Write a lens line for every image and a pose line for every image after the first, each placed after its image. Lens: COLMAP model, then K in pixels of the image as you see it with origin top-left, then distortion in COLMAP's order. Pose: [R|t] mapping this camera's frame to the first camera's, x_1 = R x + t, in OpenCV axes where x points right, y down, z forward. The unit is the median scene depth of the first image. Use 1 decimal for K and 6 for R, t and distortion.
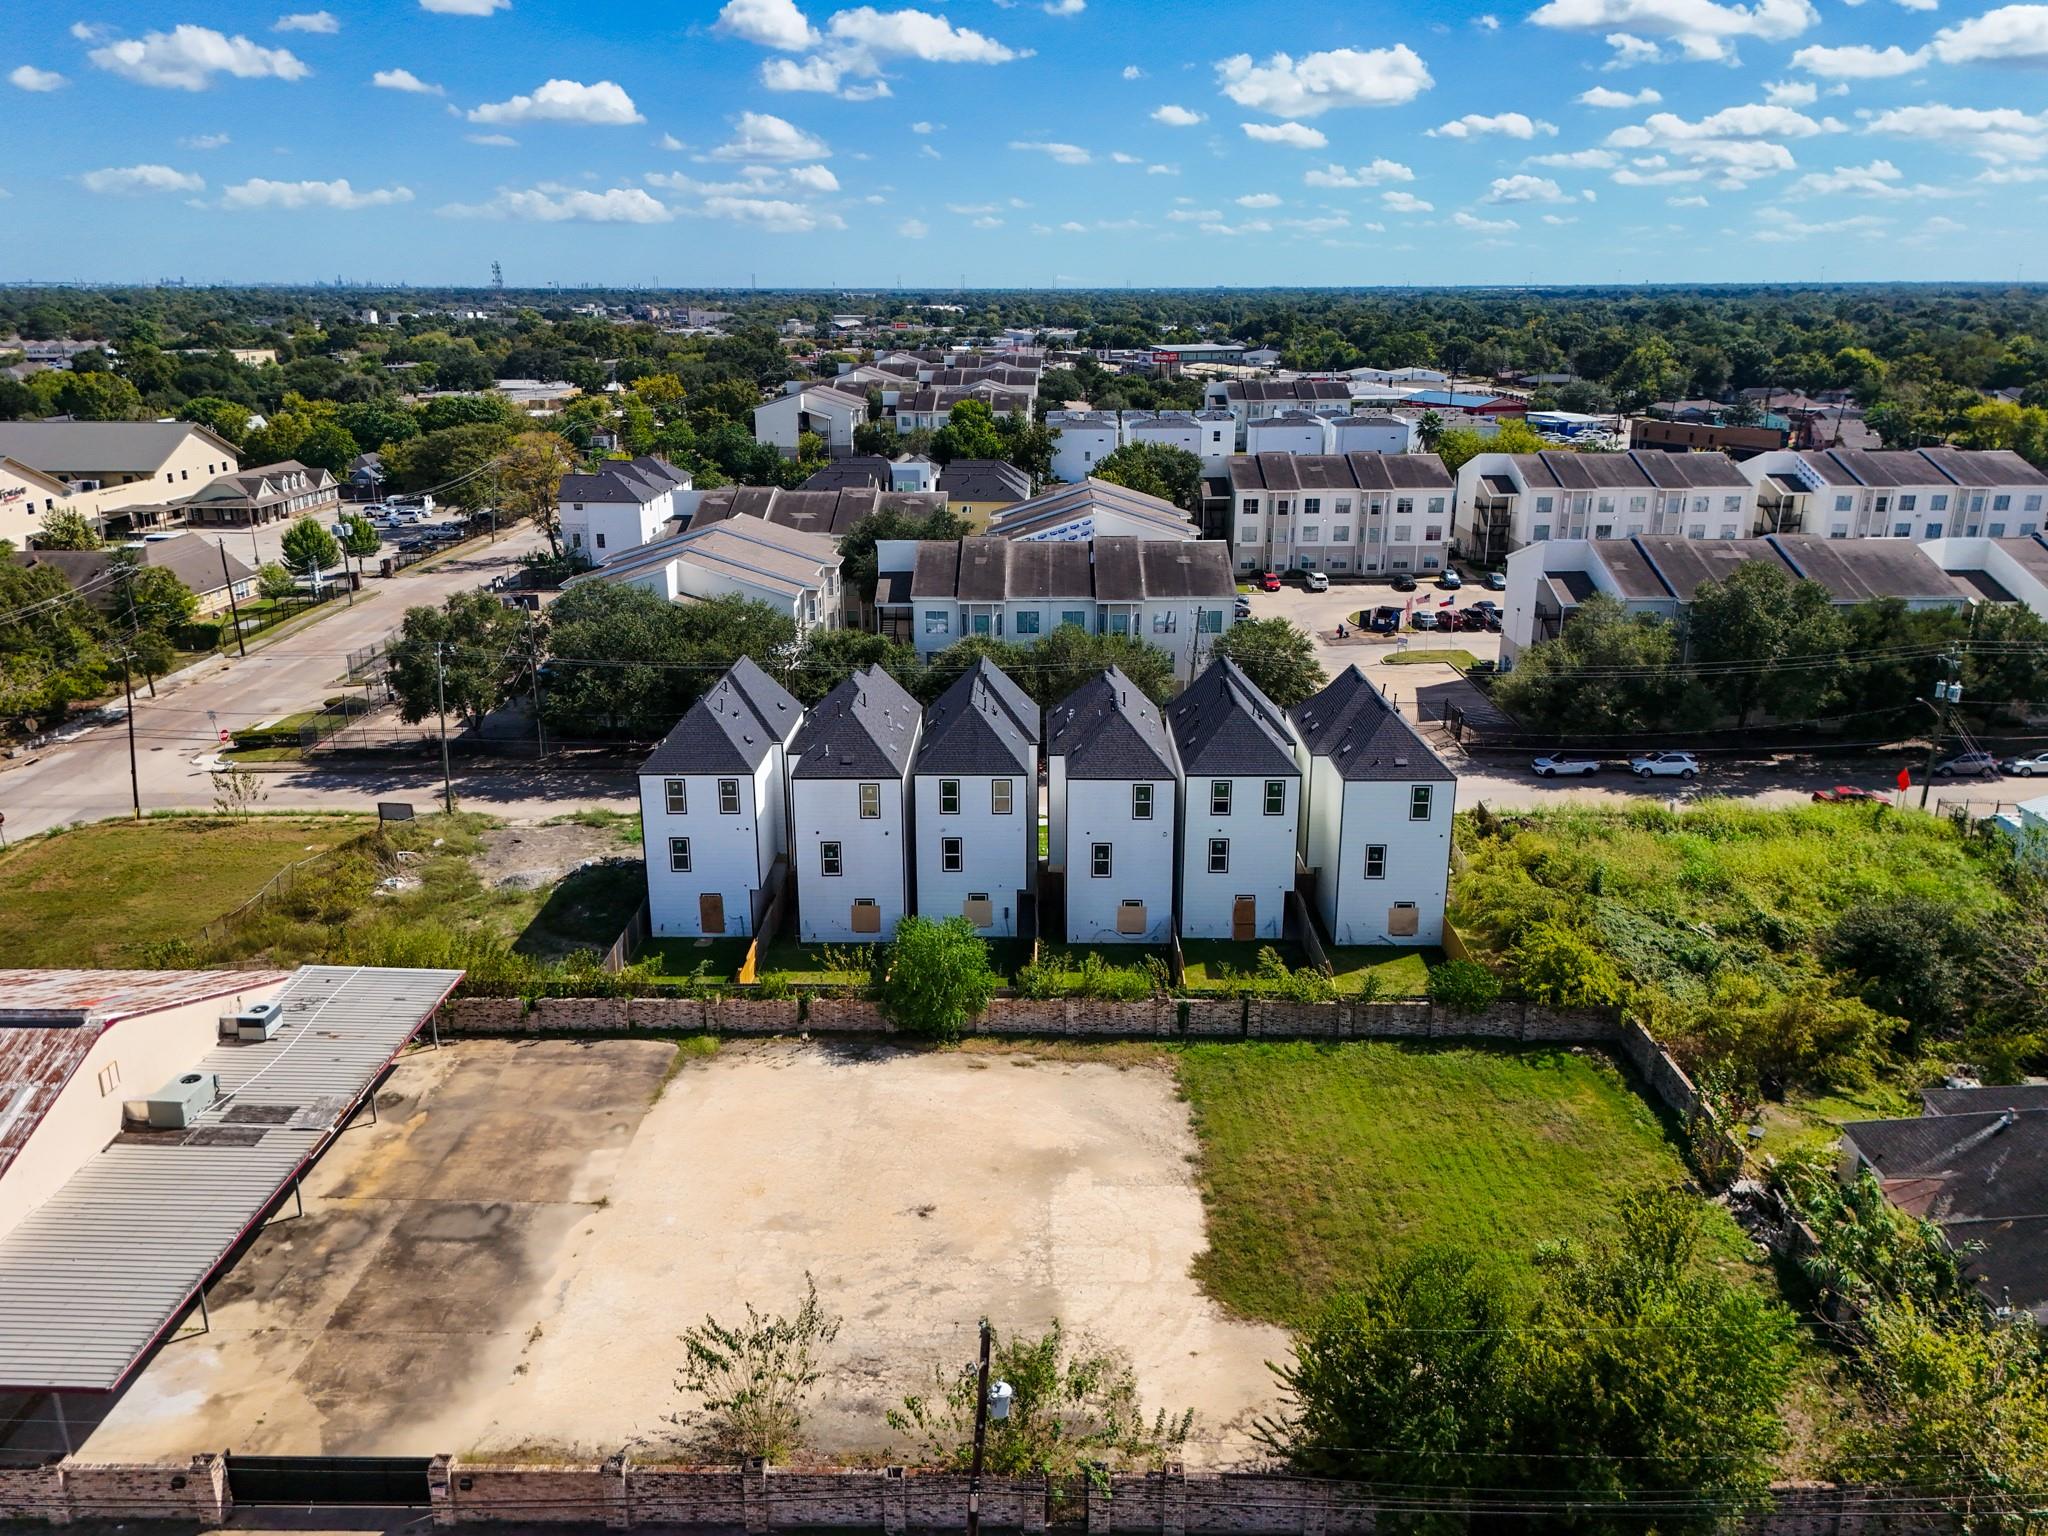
lens RADIAL K [[1489.0, 0, 1024.0], [0, 1489.0, 768.0], [0, 0, 1]] dist [0.072061, -0.065201]
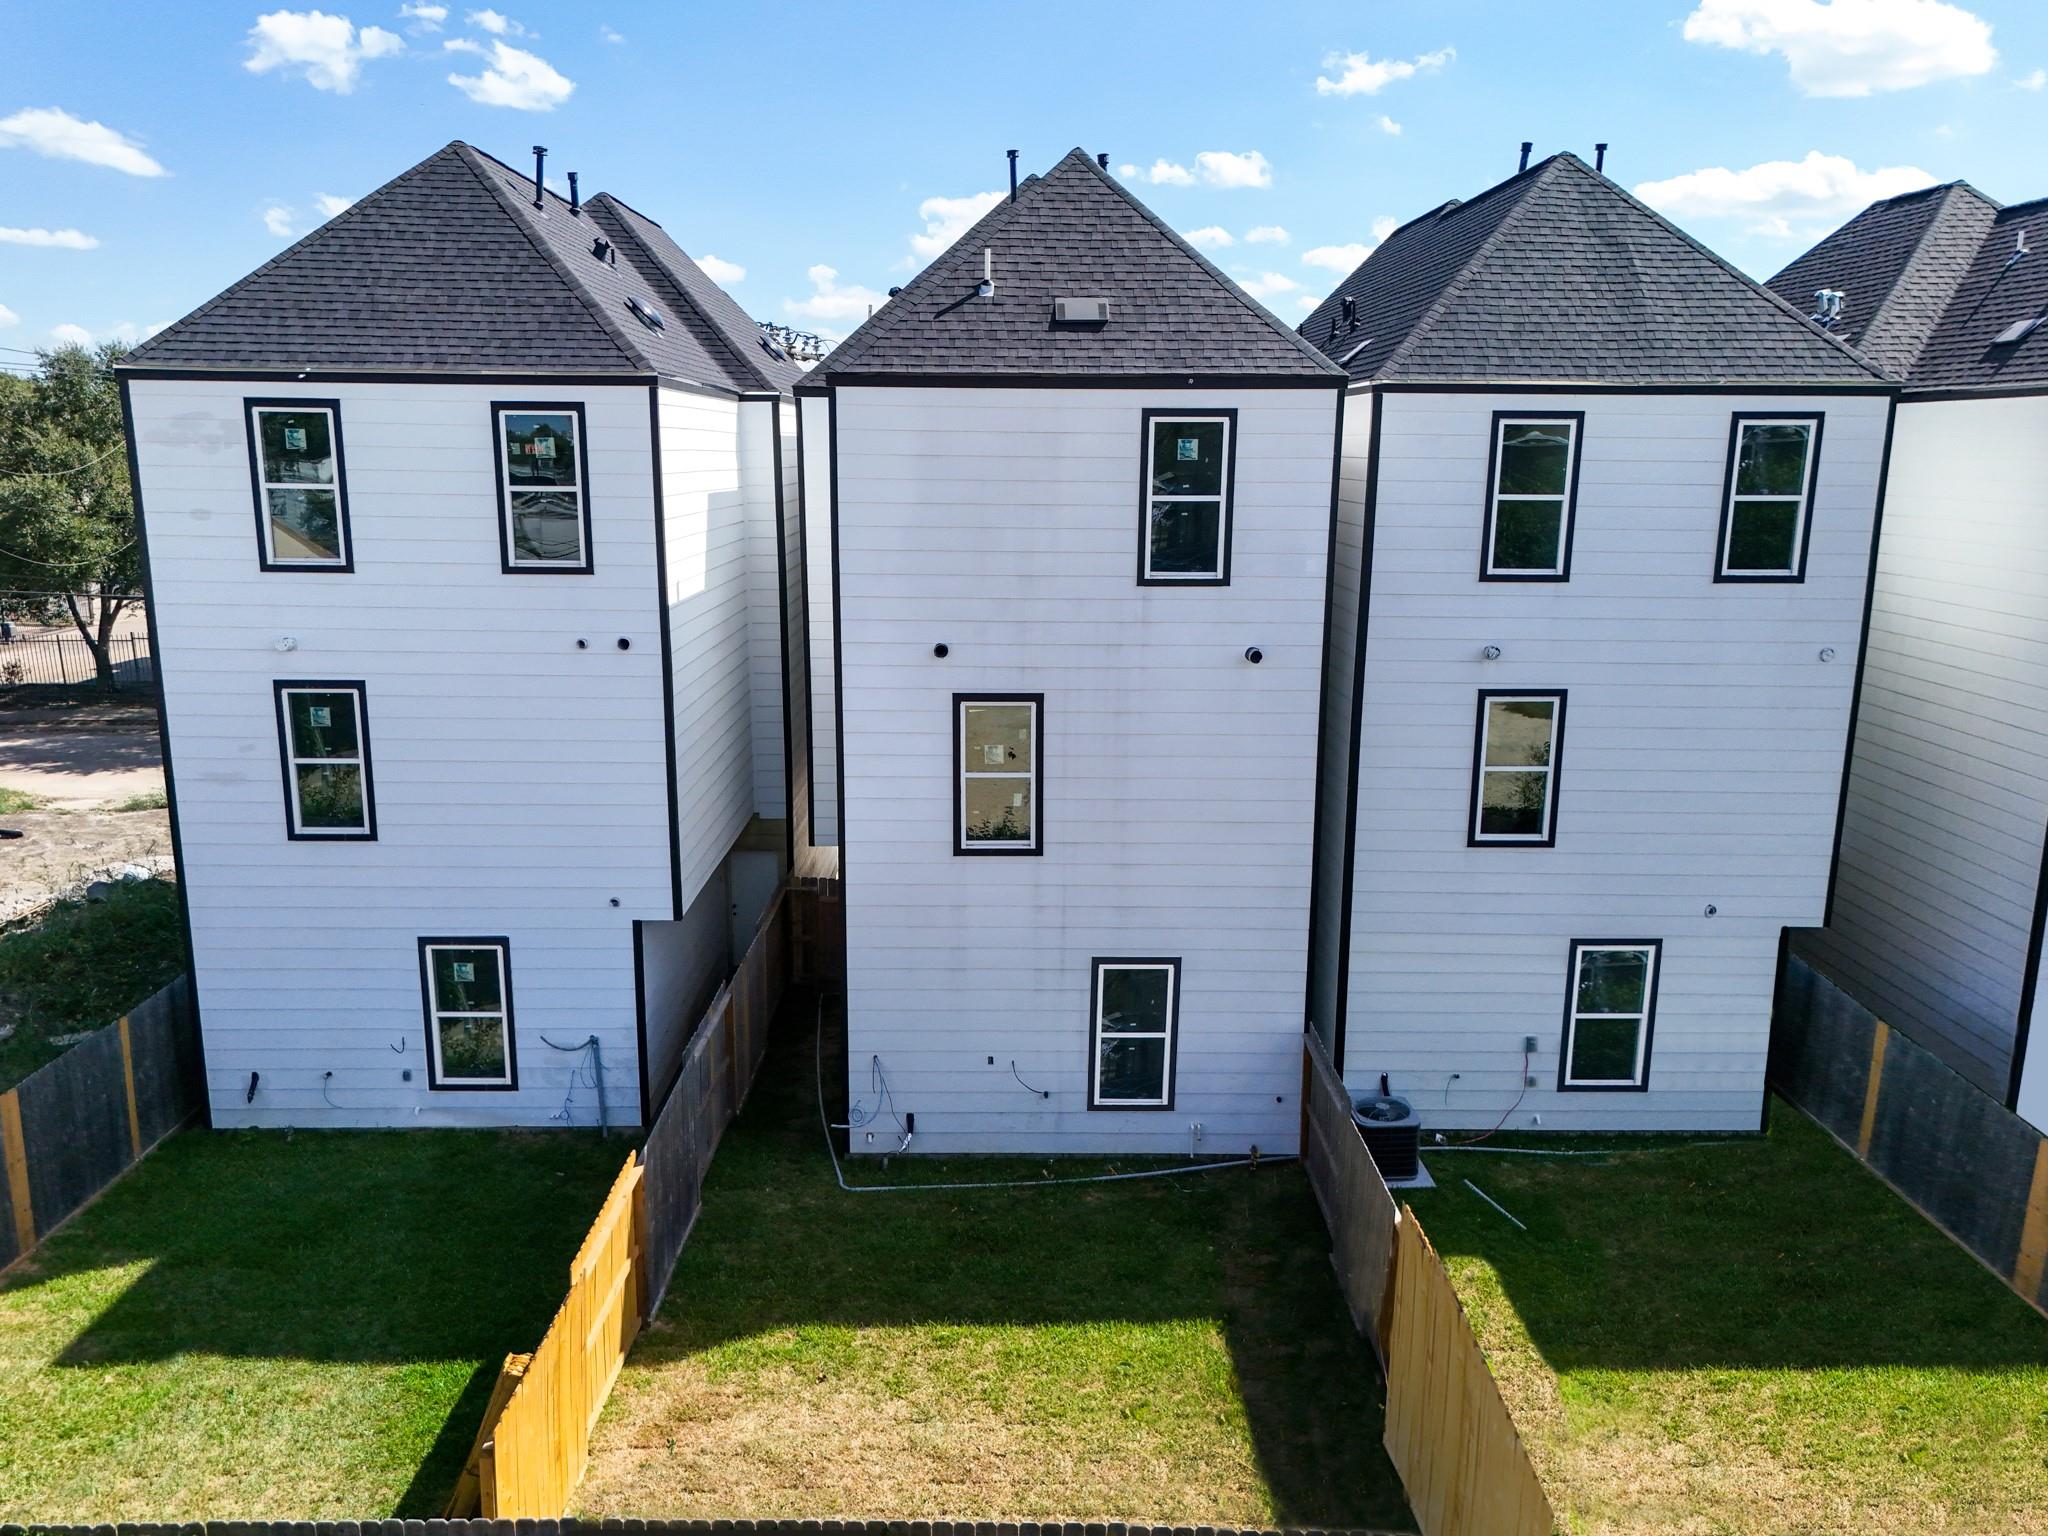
lens RADIAL K [[1498.7, 0, 1024.0], [0, 1498.7, 768.0], [0, 0, 1]] dist [0.059377, -0.057368]
pose [[0.999925, 0.004432, 0.011446, -0.126556], [-0.003513, 0.996860, -0.079112, 0.076440], [-0.011761, 0.079066, 0.996800, 0.767842]]
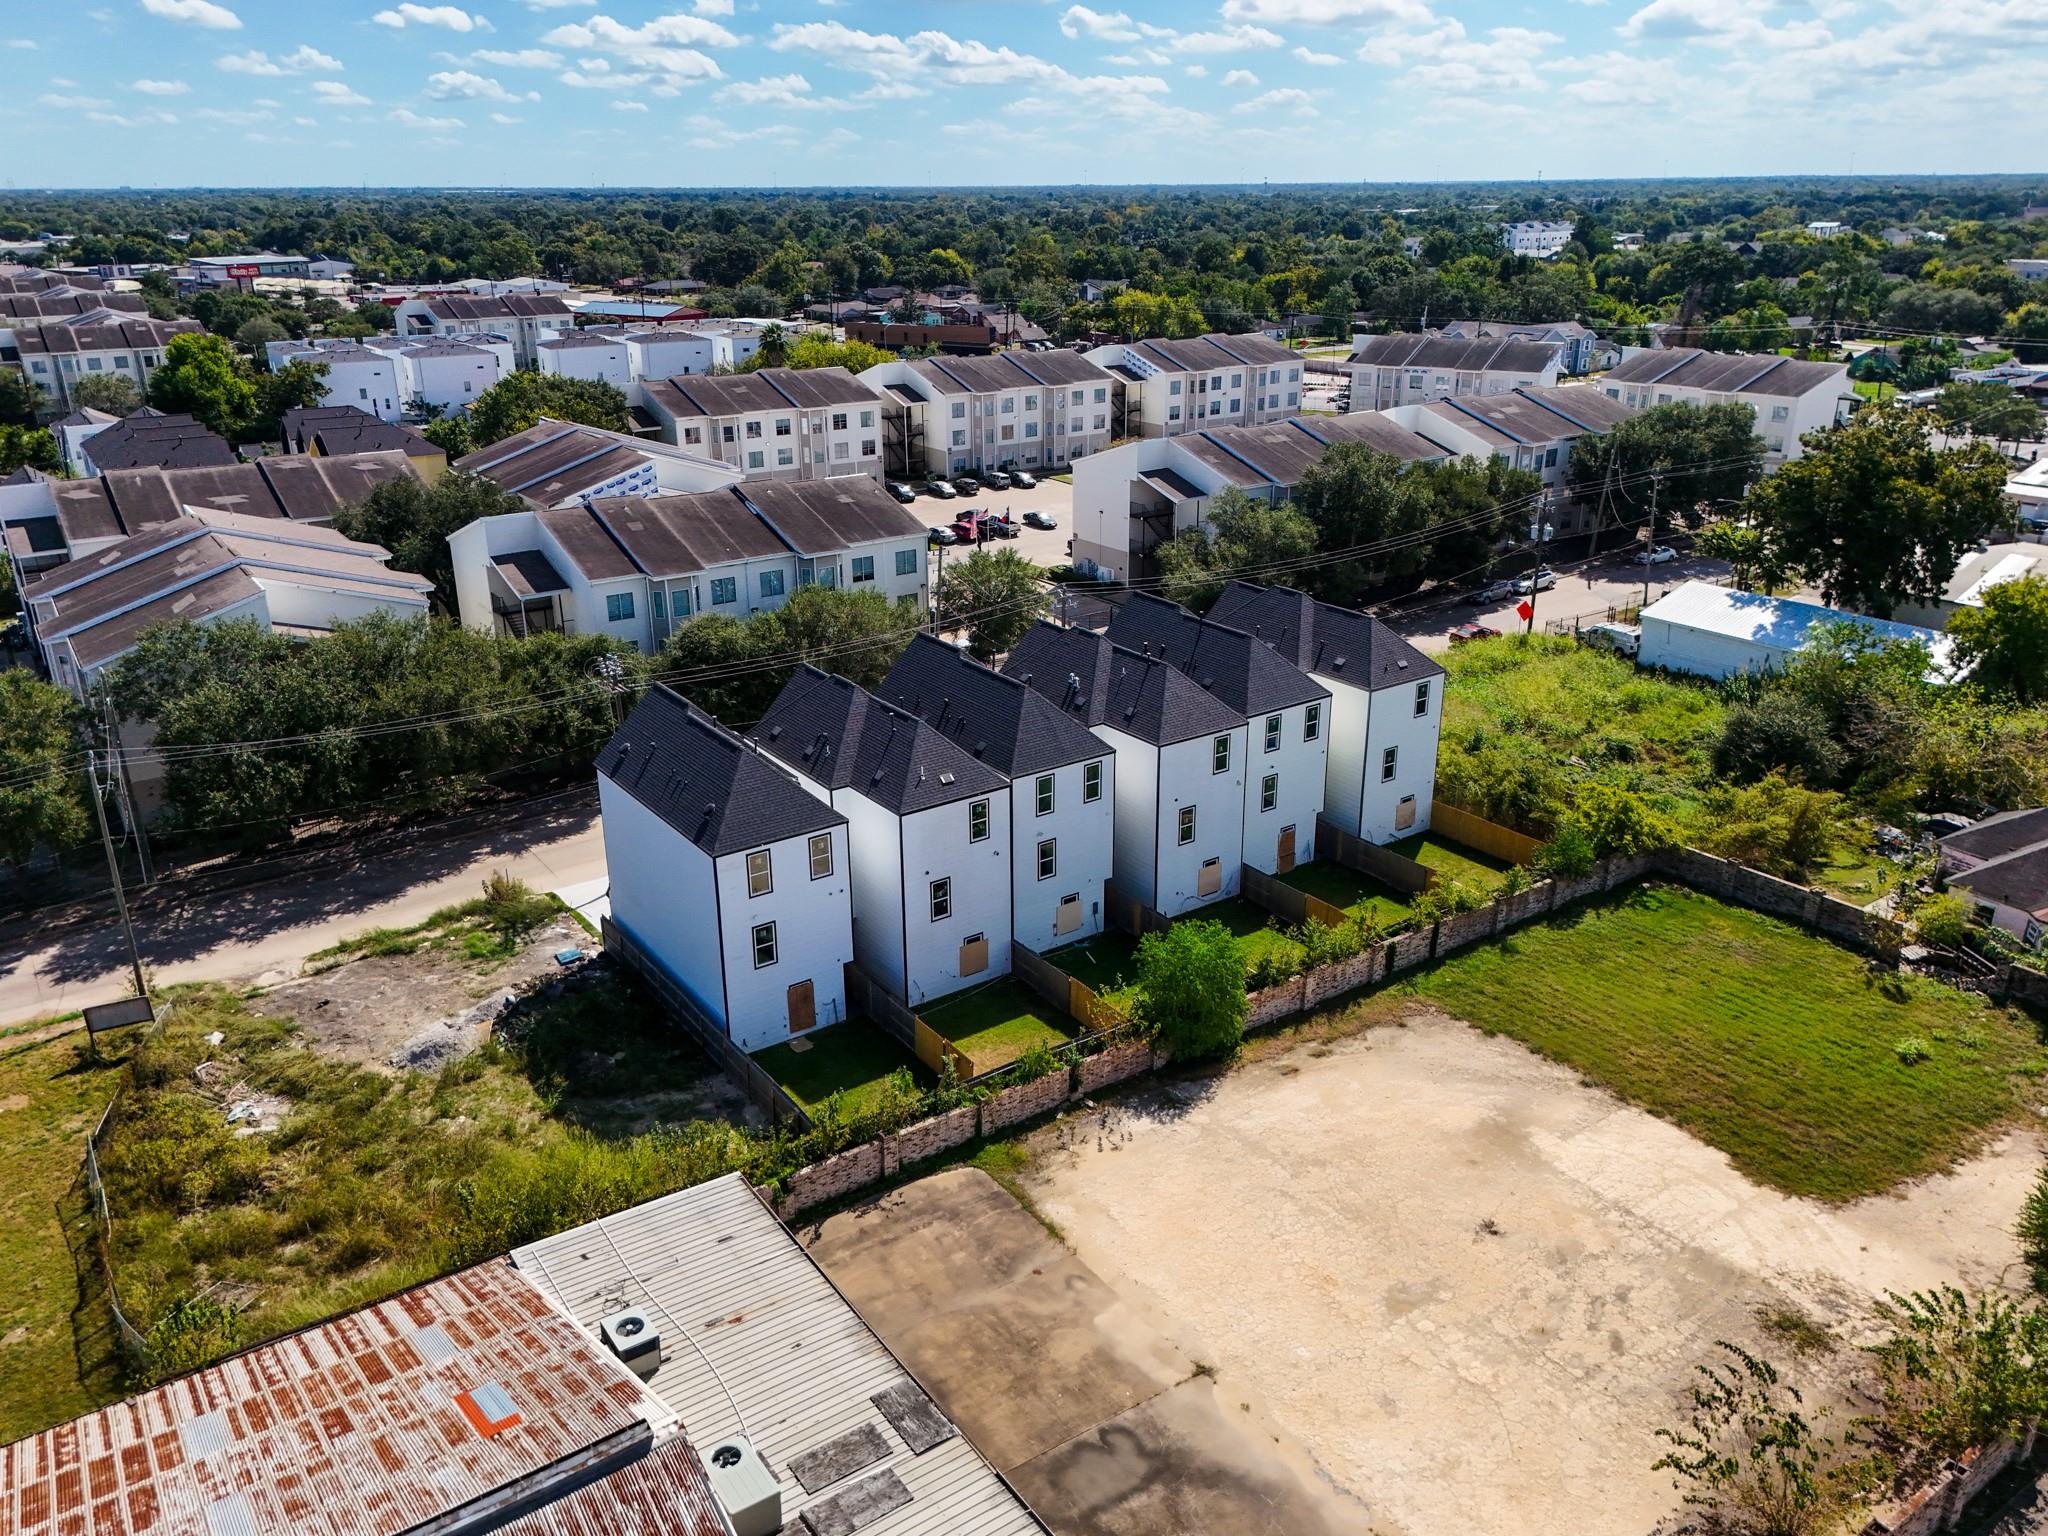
lens RADIAL K [[1498.7, 0, 1024.0], [0, 1498.7, 768.0], [0, 0, 1]] dist [0.059377, -0.057368]
pose [[0.815381, -0.212913, 0.538351, -0.519682], [0.182785, 0.977029, 0.109561, -0.092646], [-0.549311, 0.009069, 0.835569, 0.272277]]
